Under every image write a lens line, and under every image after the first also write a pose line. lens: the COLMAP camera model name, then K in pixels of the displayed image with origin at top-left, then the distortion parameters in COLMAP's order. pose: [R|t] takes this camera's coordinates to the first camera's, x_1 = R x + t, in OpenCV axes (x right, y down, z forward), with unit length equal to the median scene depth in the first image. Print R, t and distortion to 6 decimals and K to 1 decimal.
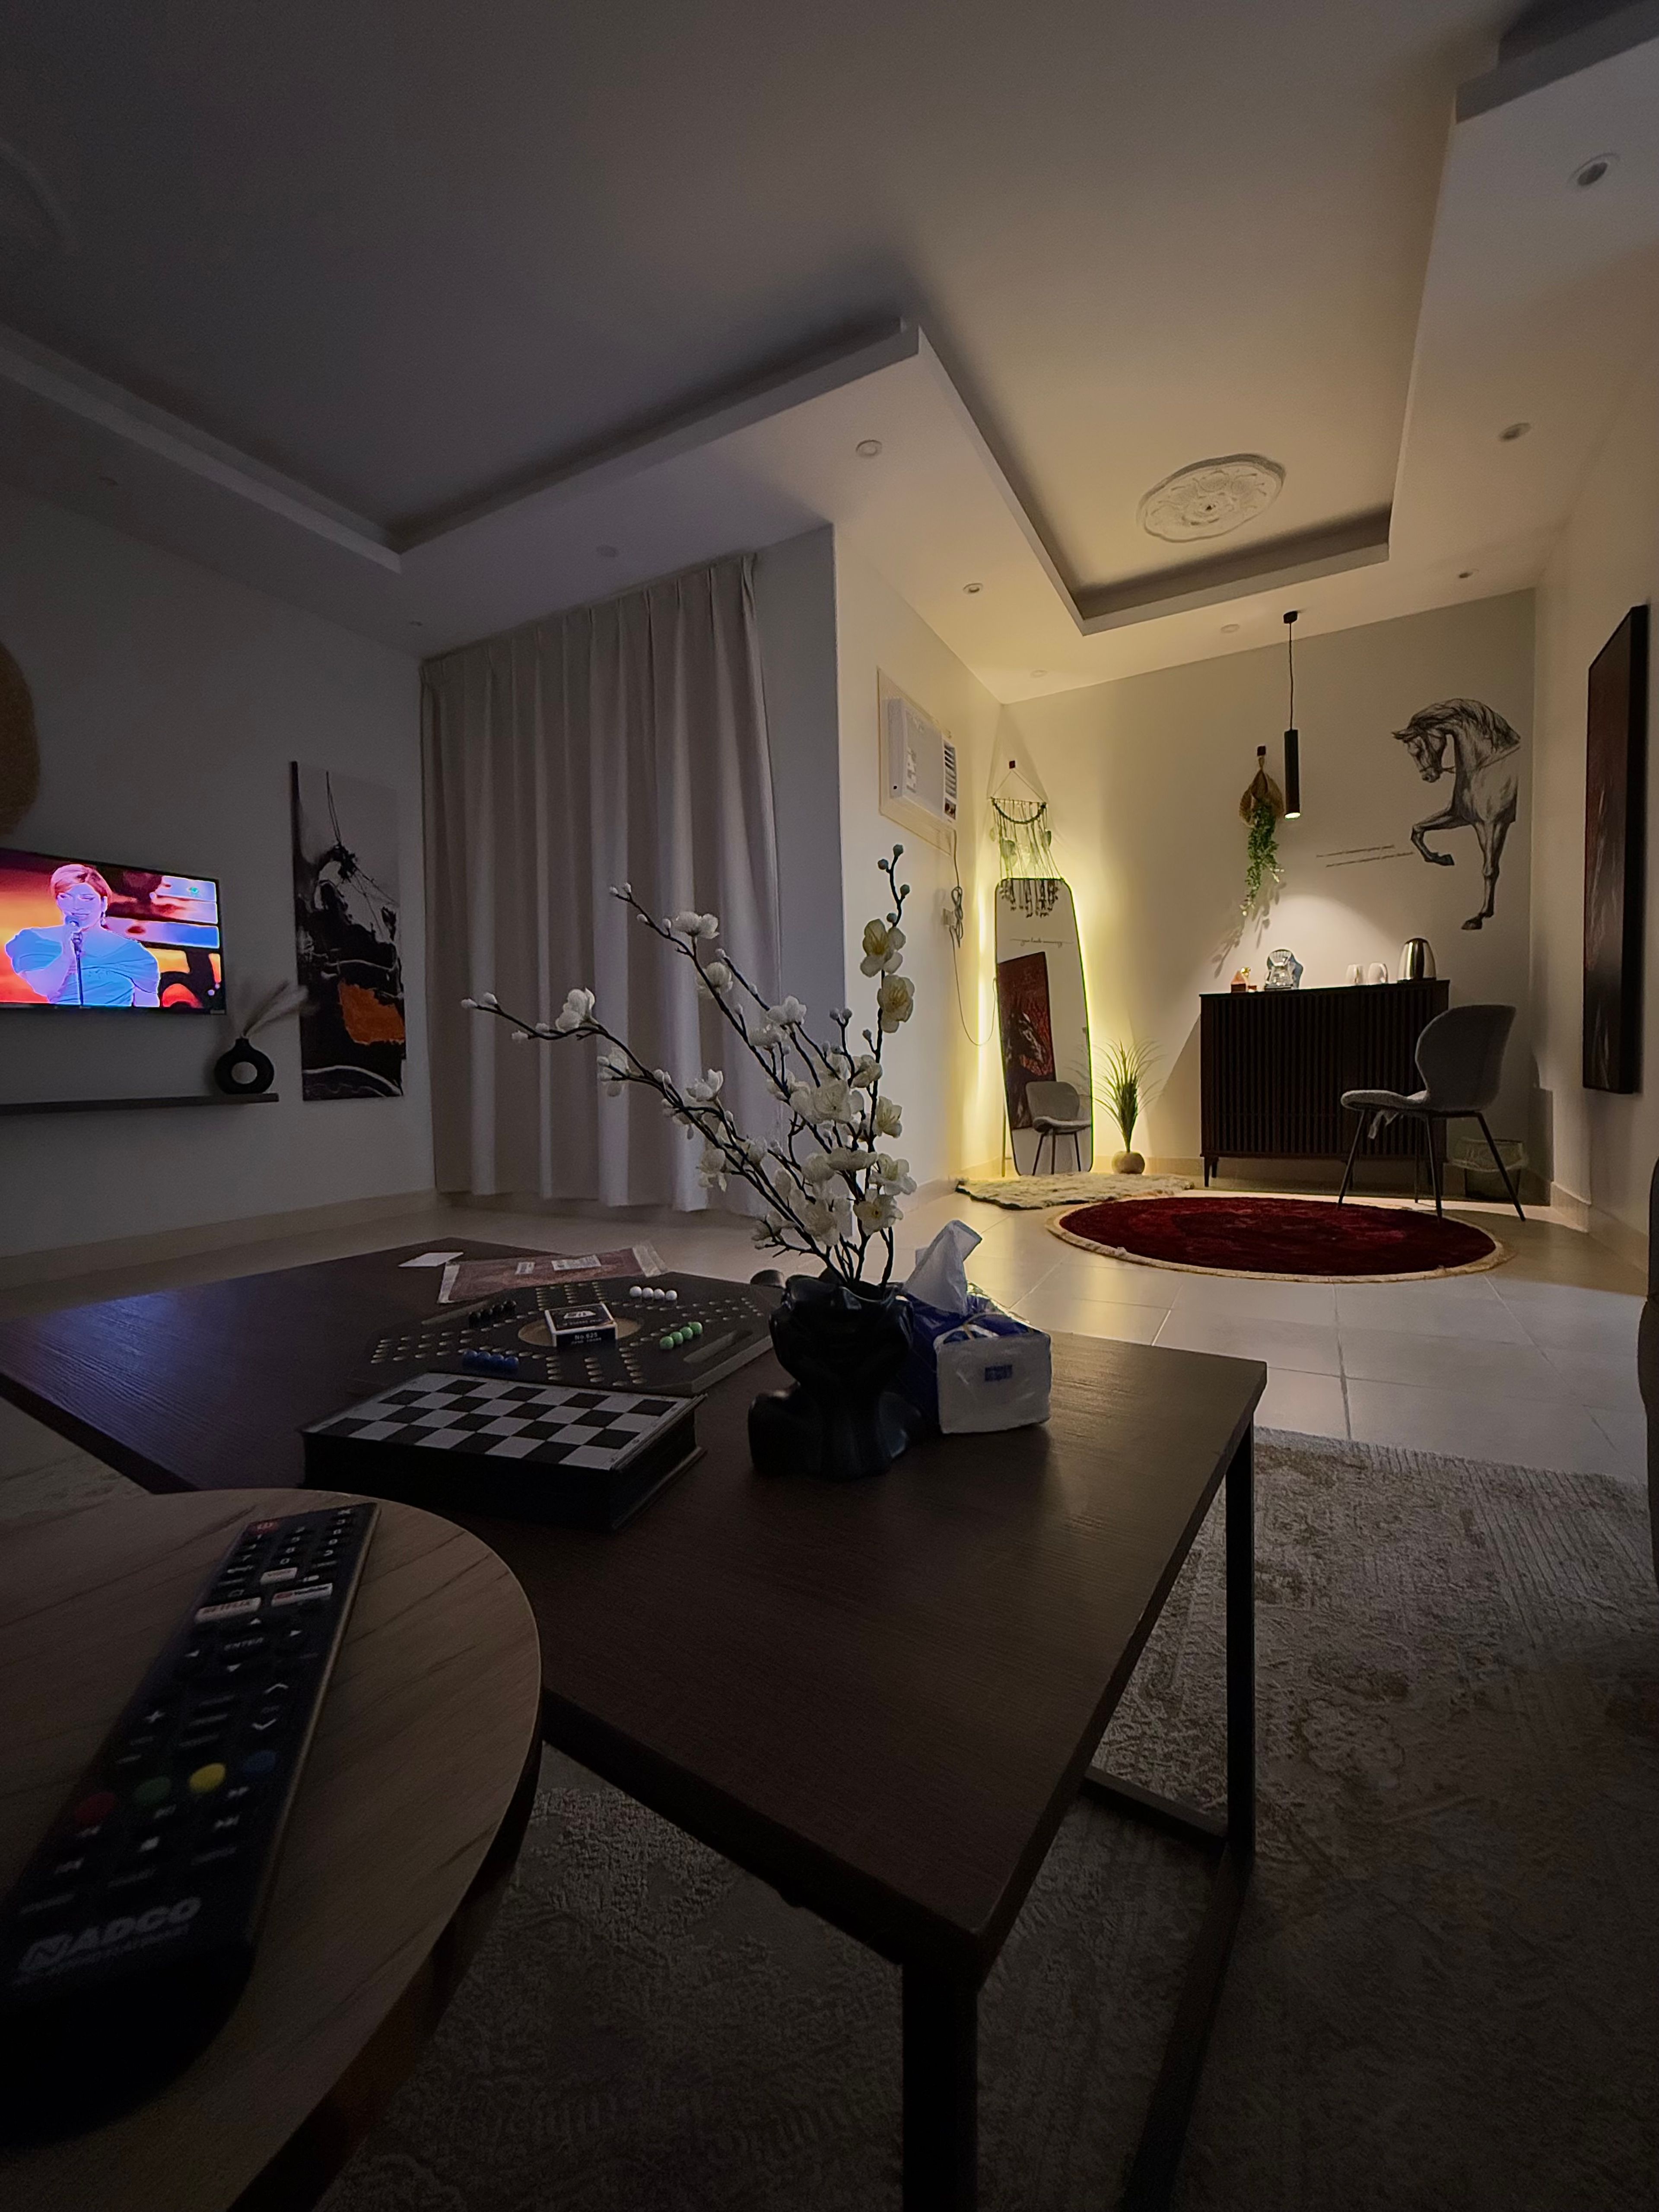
lens RADIAL K [[875.5, 0, 829.5], [0, 875.5, 1106.0], [0, 0, 1]] dist [-0.005230, 0.000133]
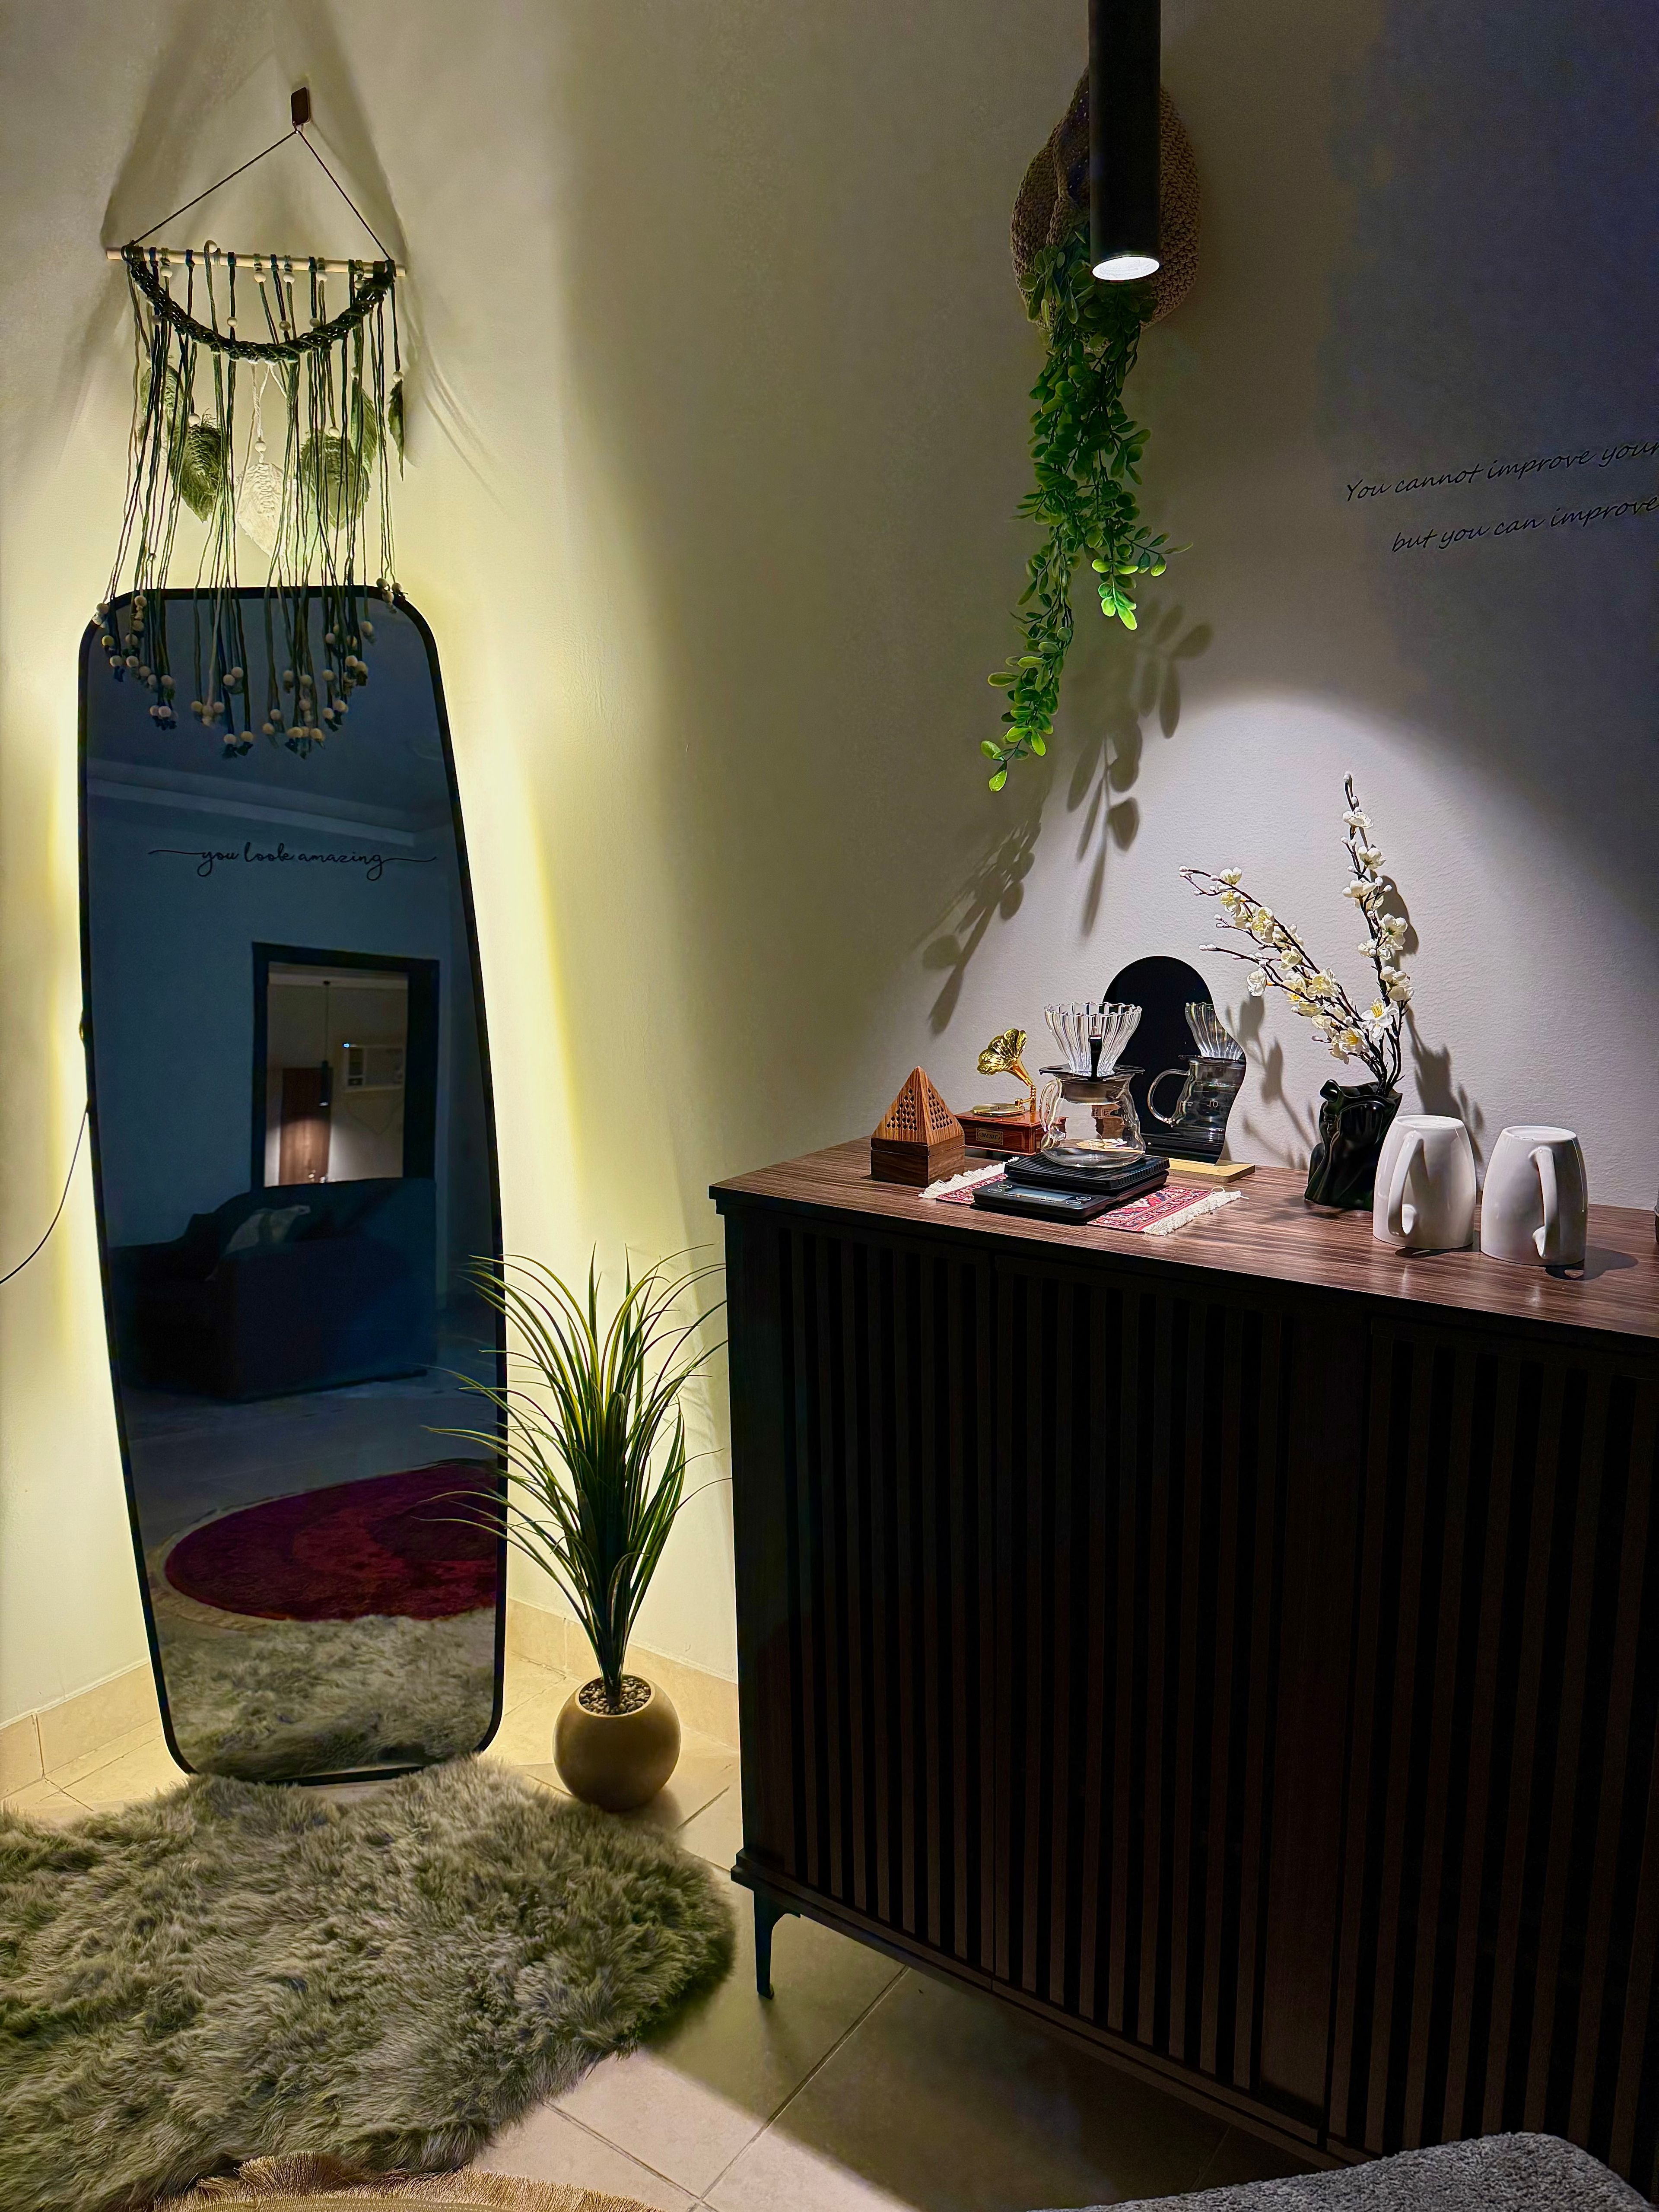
lens RADIAL K [[1579.0, 0, 829.5], [0, 1579.0, 1106.0], [0, 0, 1]] dist [-0.004068, -0.003248]
pose [[0.991446, 0.033497, -0.126143, 0.515915], [-0.016538, 0.990956, 0.133163, -0.205372], [0.129463, -0.129937, 0.983034, 0.654486]]
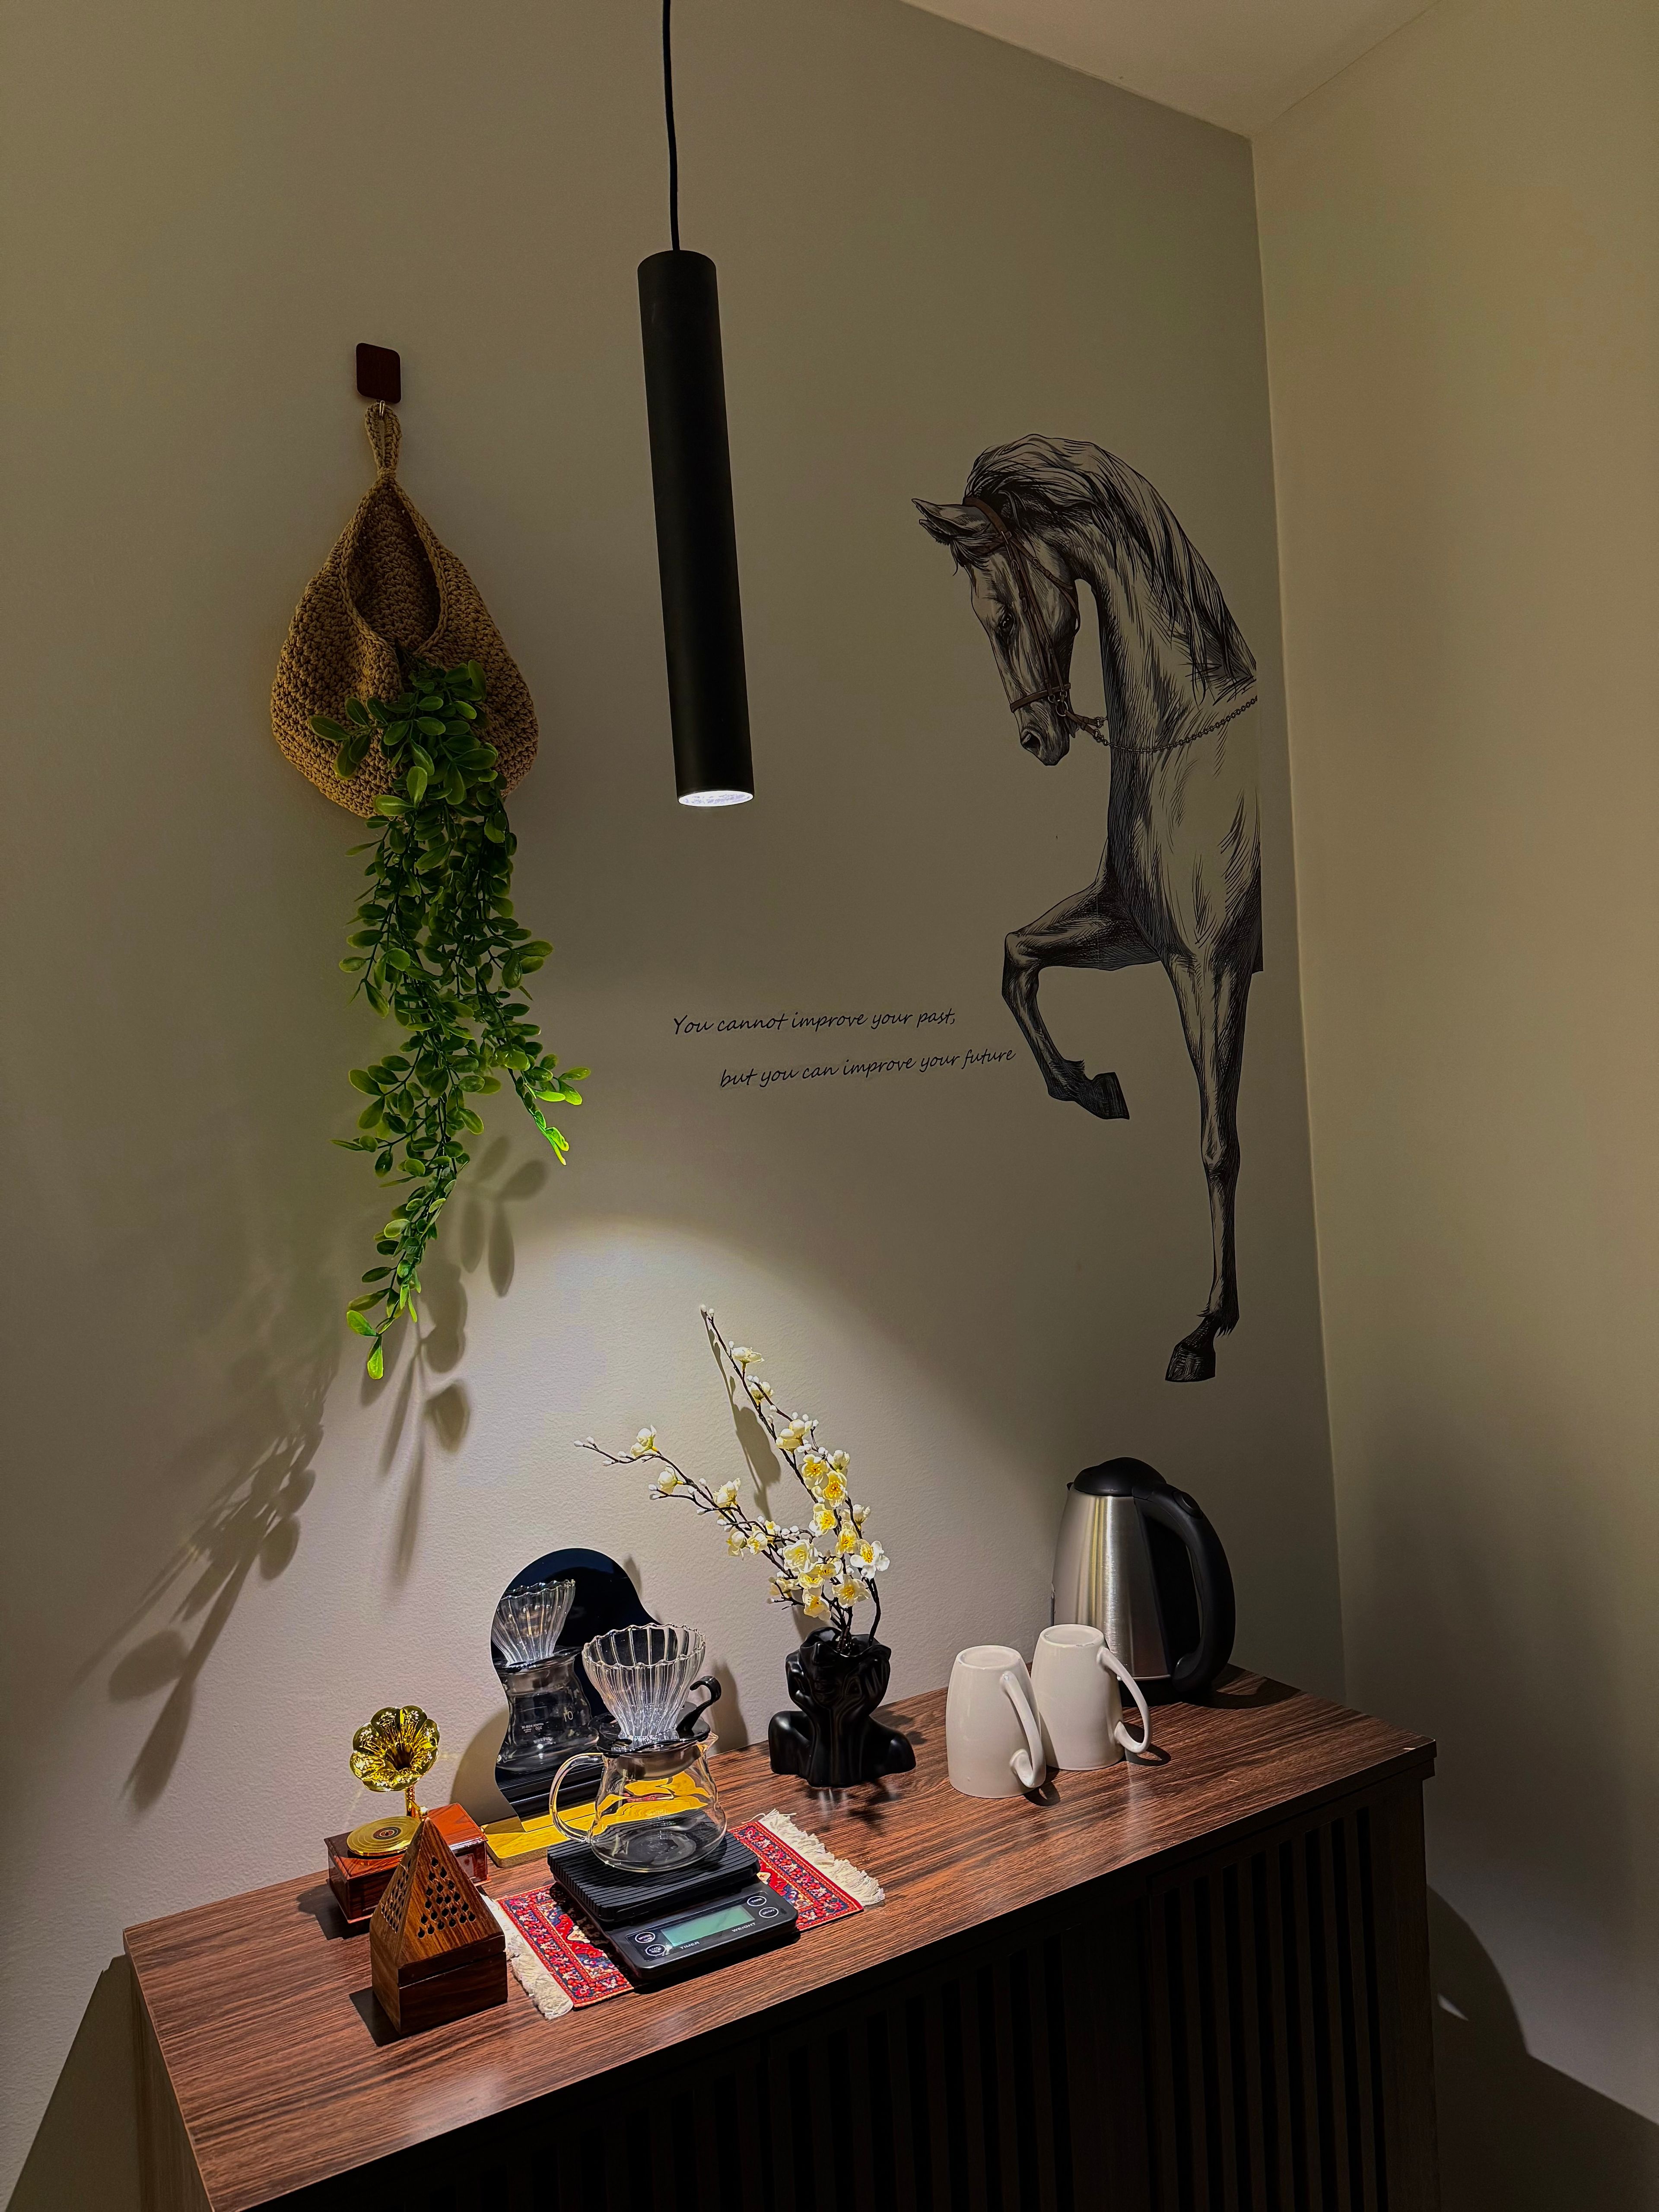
lens RADIAL K [[1550.6, 0, 829.5], [0, 1550.6, 1106.0], [0, 0, 1]] dist [0.110839, -0.181405]
pose [[0.505139, 0.008731, 0.862994, 0.298233], [0.088895, 0.994104, -0.062090, -0.257285], [-0.858448, 0.108080, 0.501384, 0.845838]]
